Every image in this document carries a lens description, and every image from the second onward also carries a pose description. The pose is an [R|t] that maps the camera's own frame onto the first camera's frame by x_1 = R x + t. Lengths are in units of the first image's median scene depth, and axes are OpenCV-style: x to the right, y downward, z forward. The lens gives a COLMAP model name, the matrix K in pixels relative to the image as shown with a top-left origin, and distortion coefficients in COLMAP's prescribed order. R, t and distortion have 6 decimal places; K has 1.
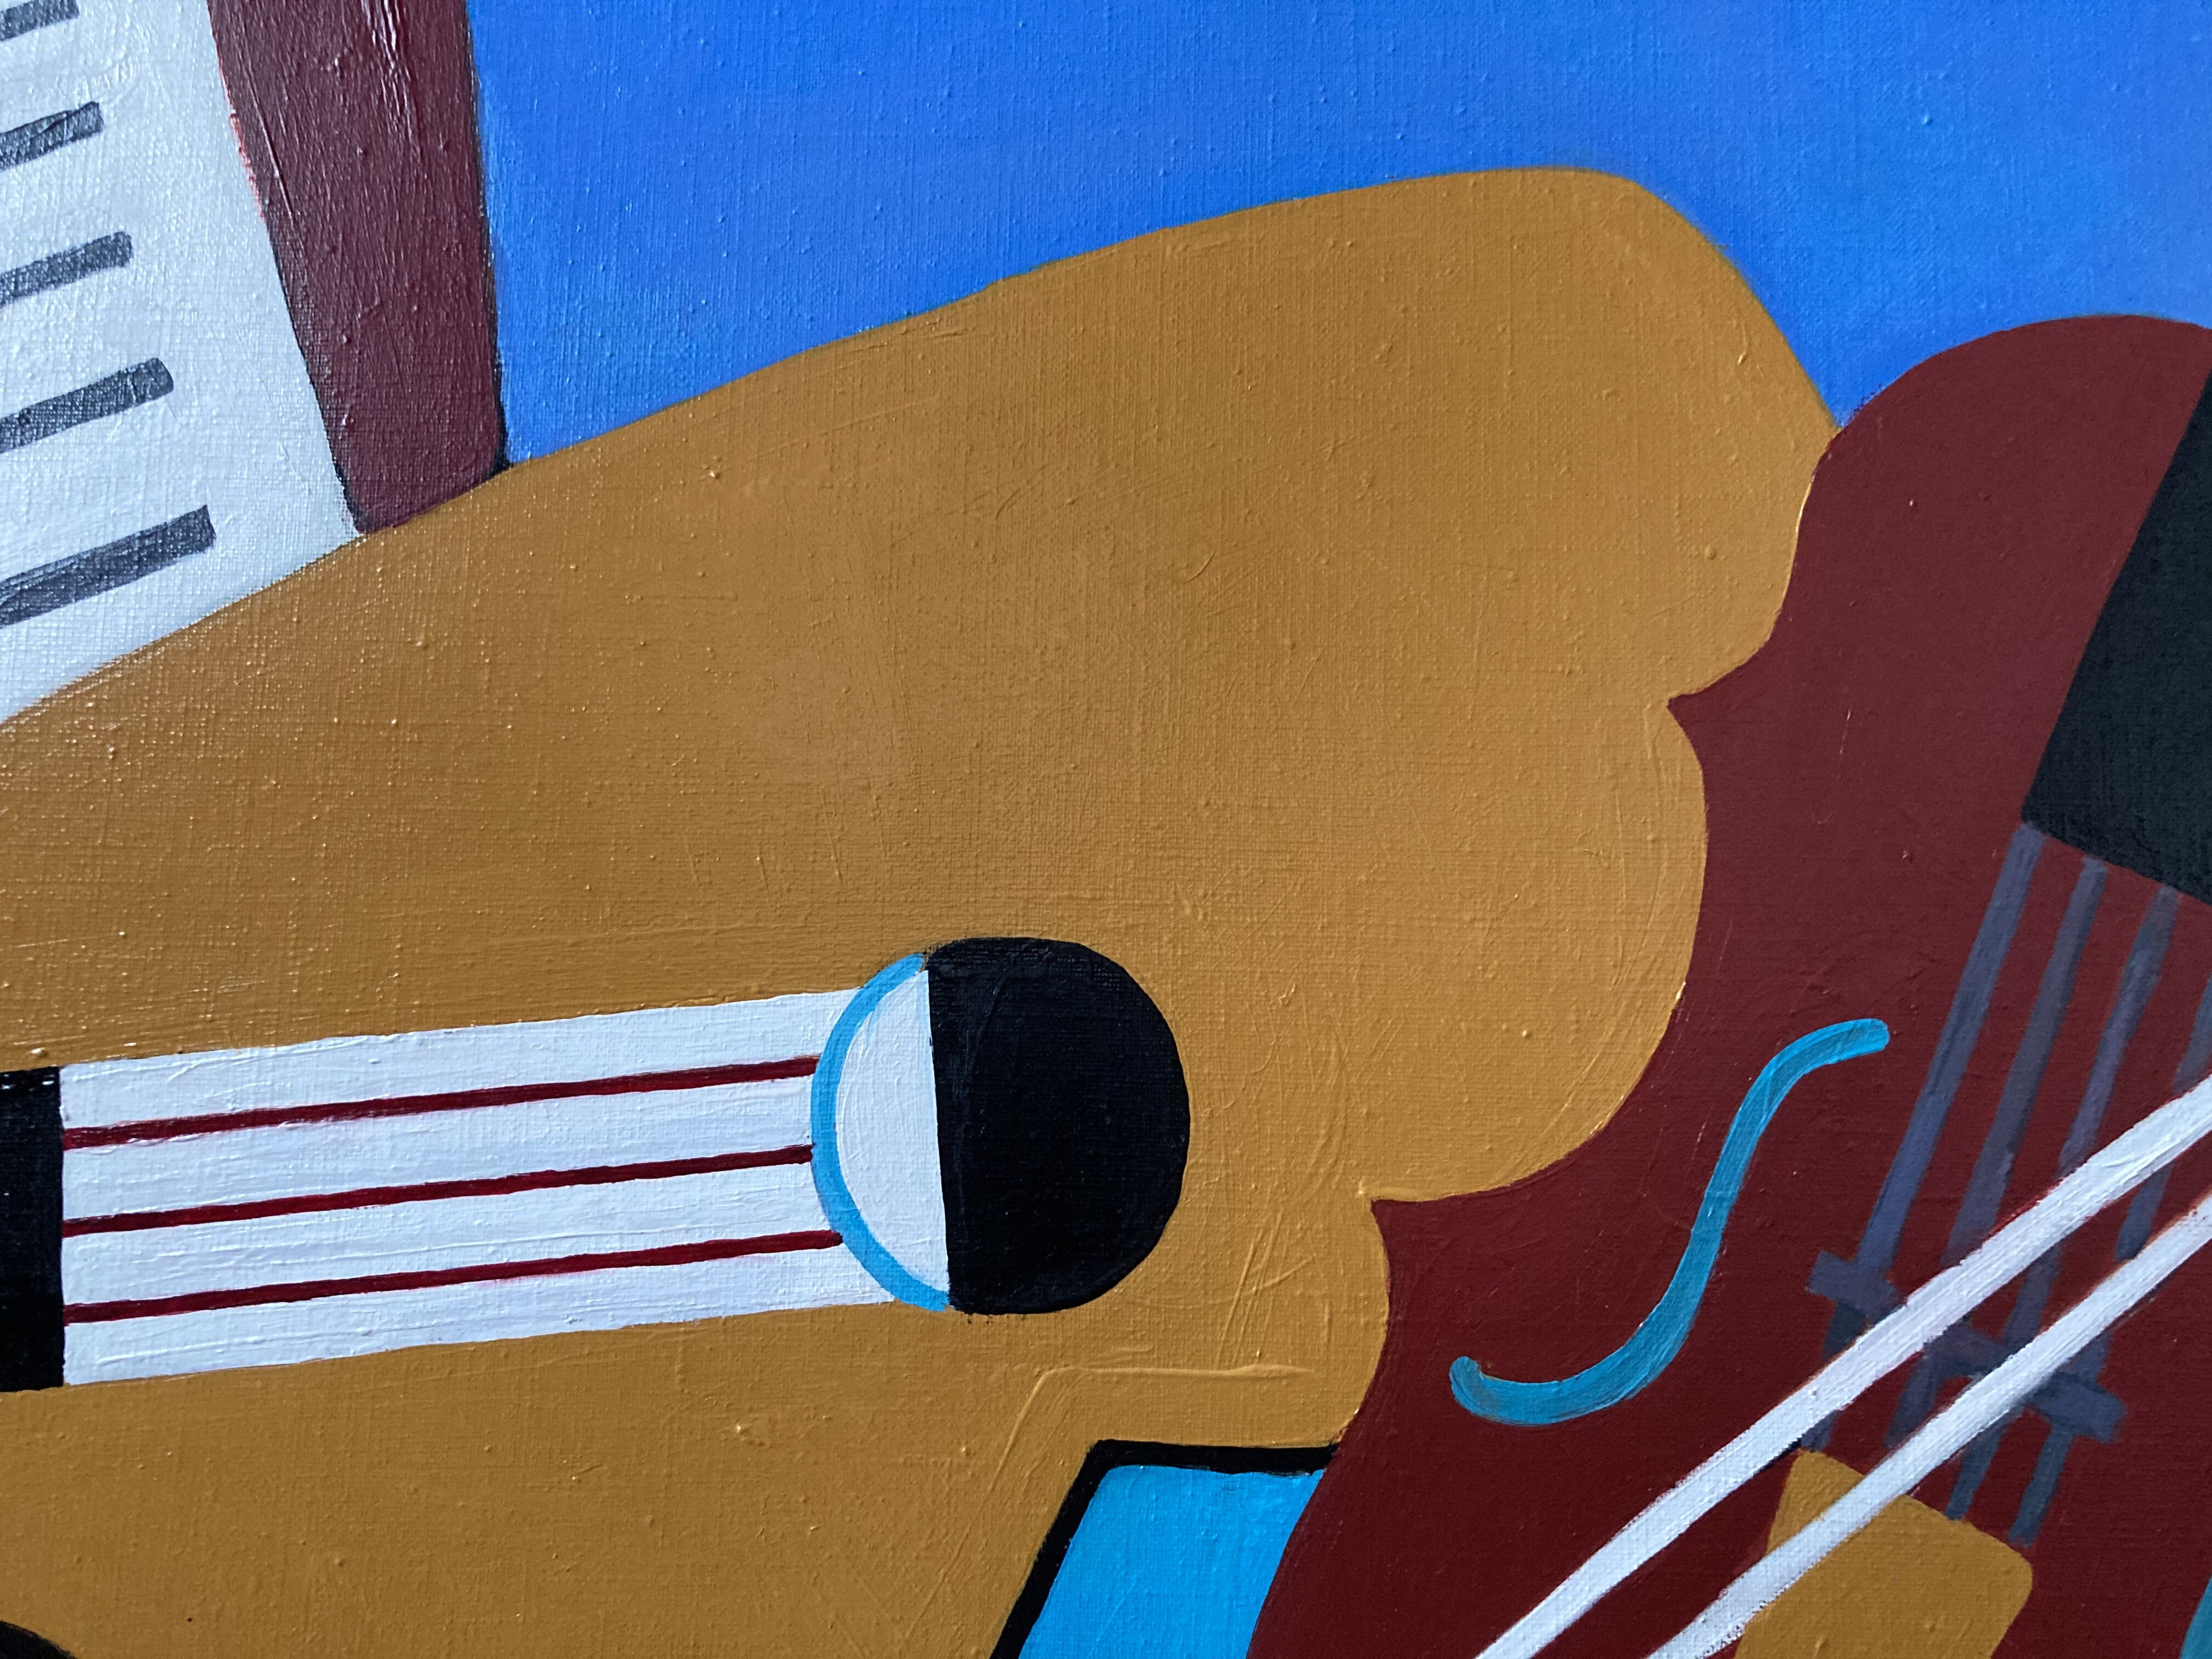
lens RADIAL K [[1831.9, 0, 1108.6], [0, 1831.9, 843.5], [0, 0, 1]] dist [0.038242, -0.056631]
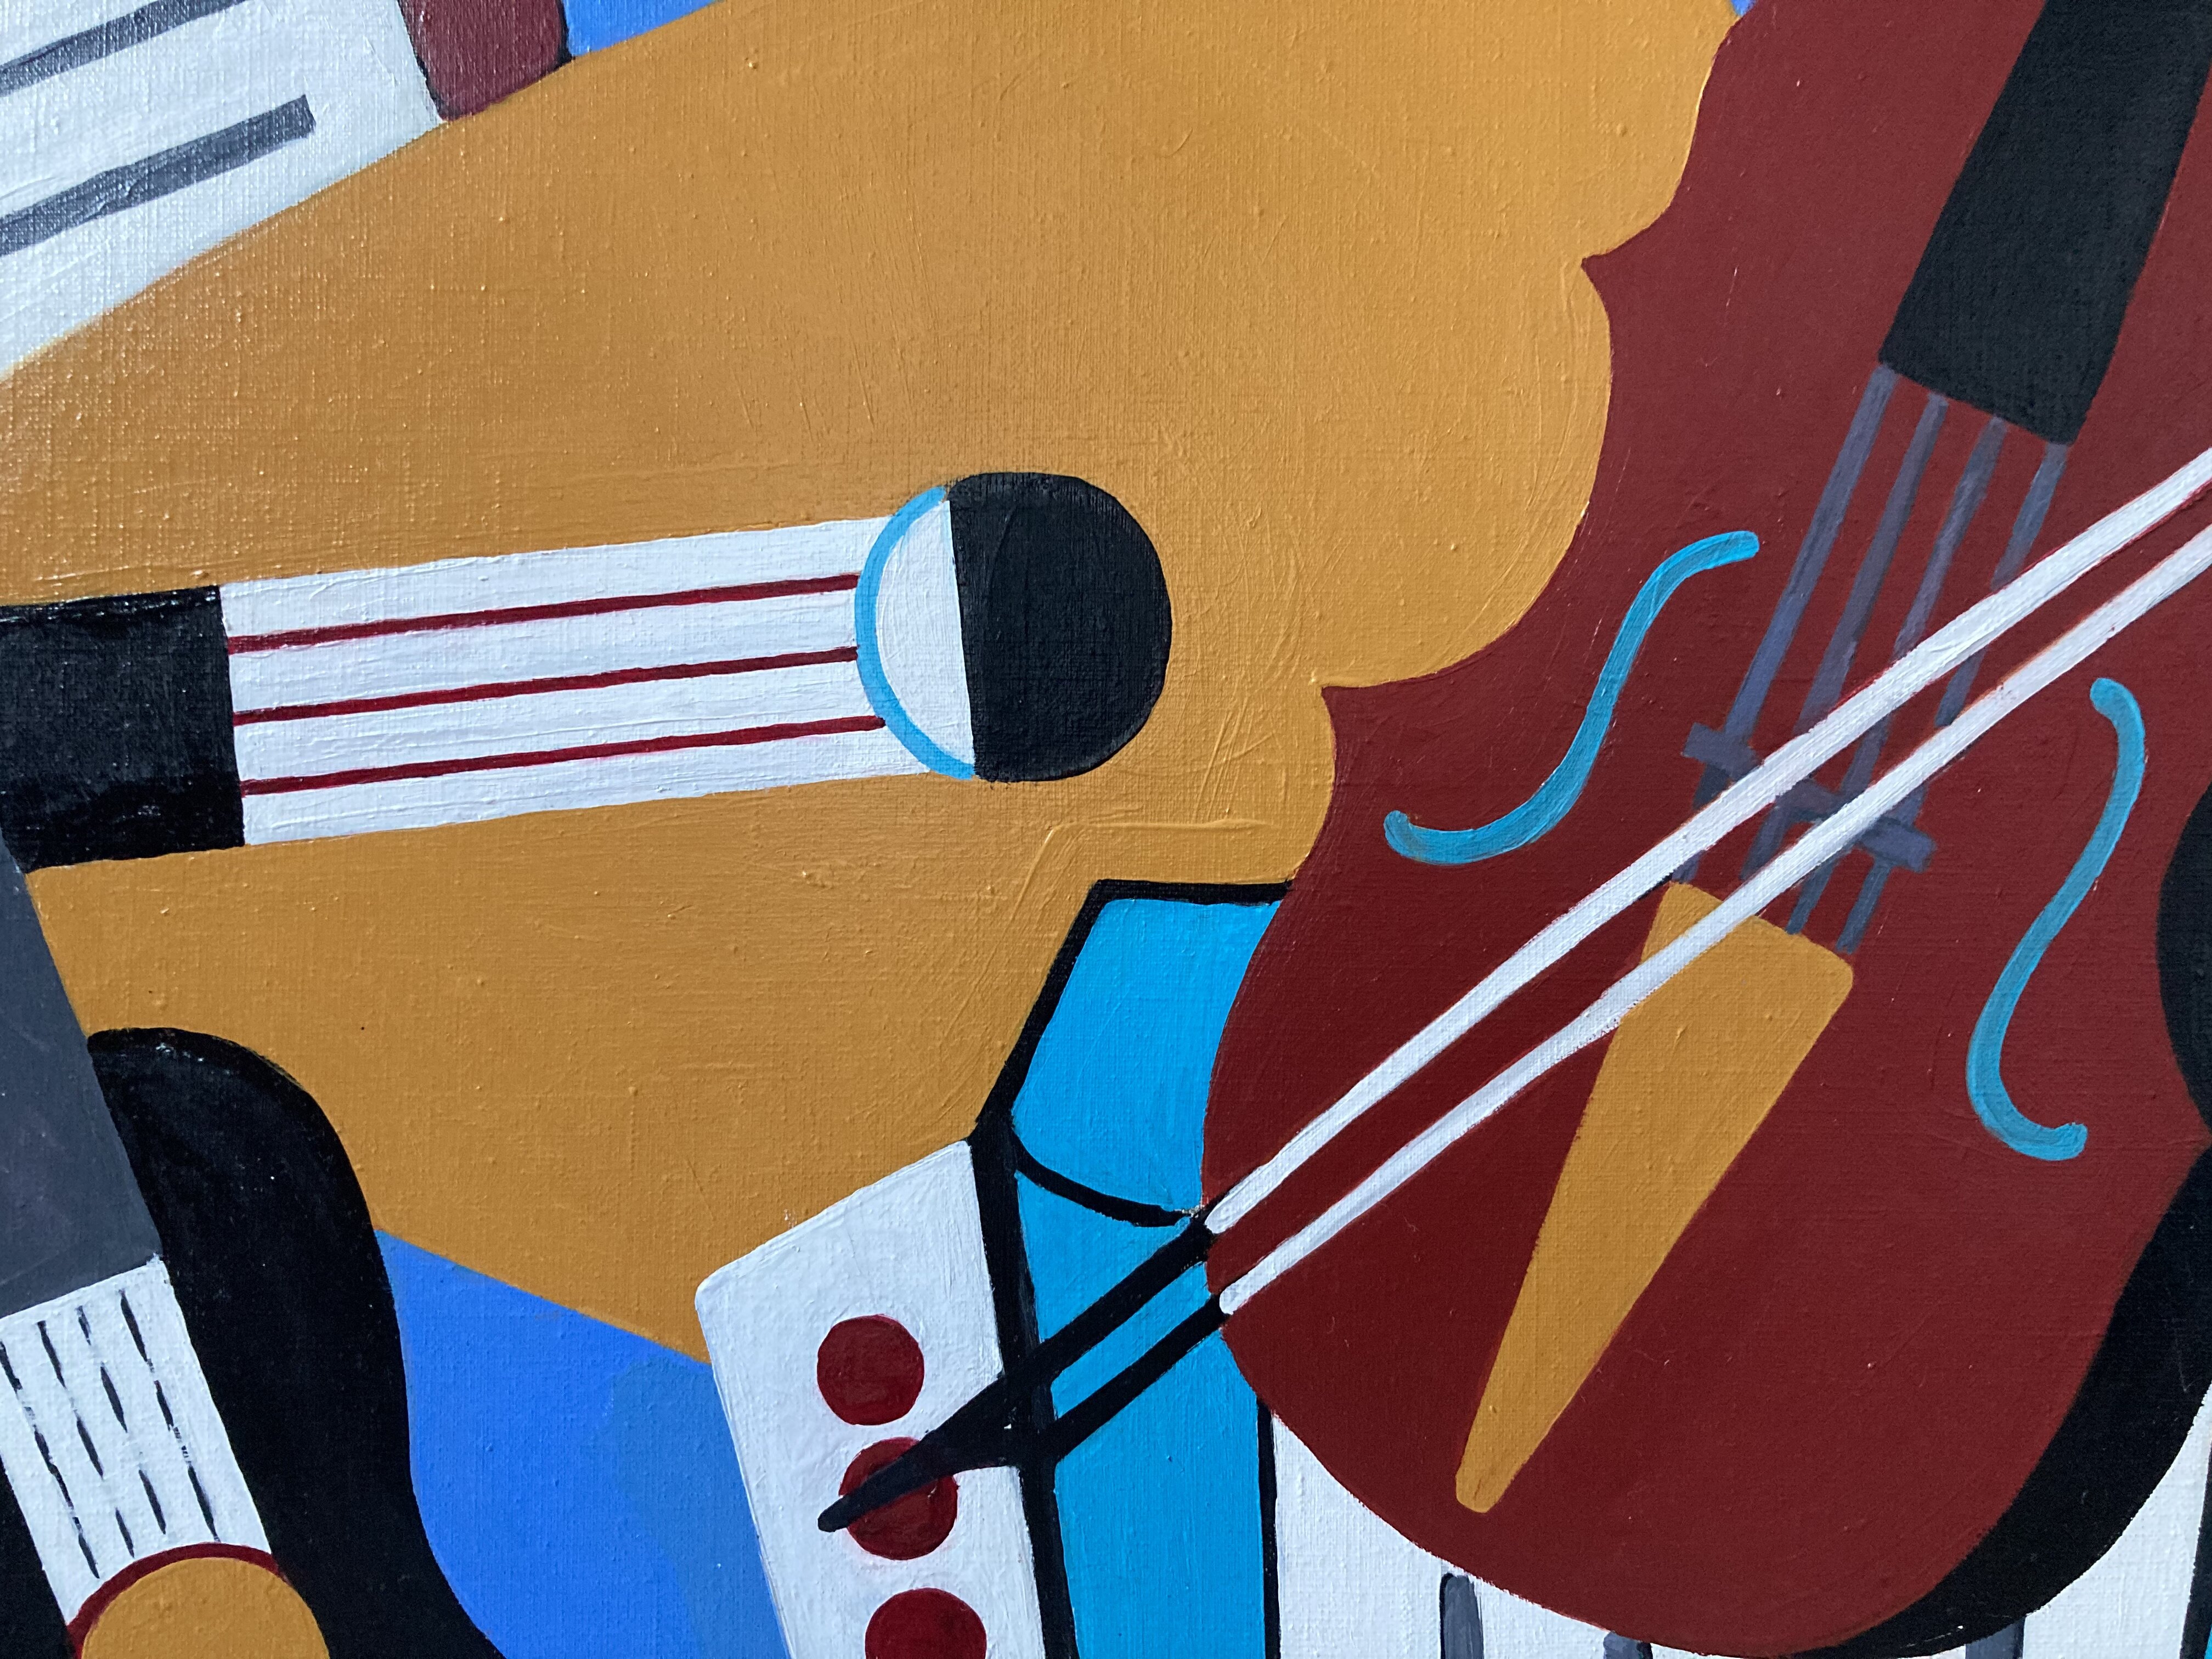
lens RADIAL K [[1831.9, 0, 1110.8], [0, 1831.9, 833.2], [0, 0, 1]] dist [0.038242, -0.056631]
pose [[0.999935, -0.010747, 0.003922, -0.001686], [0.009287, 0.962759, 0.270201, -0.040973], [-0.006680, -0.270146, 0.962796, -0.190738]]
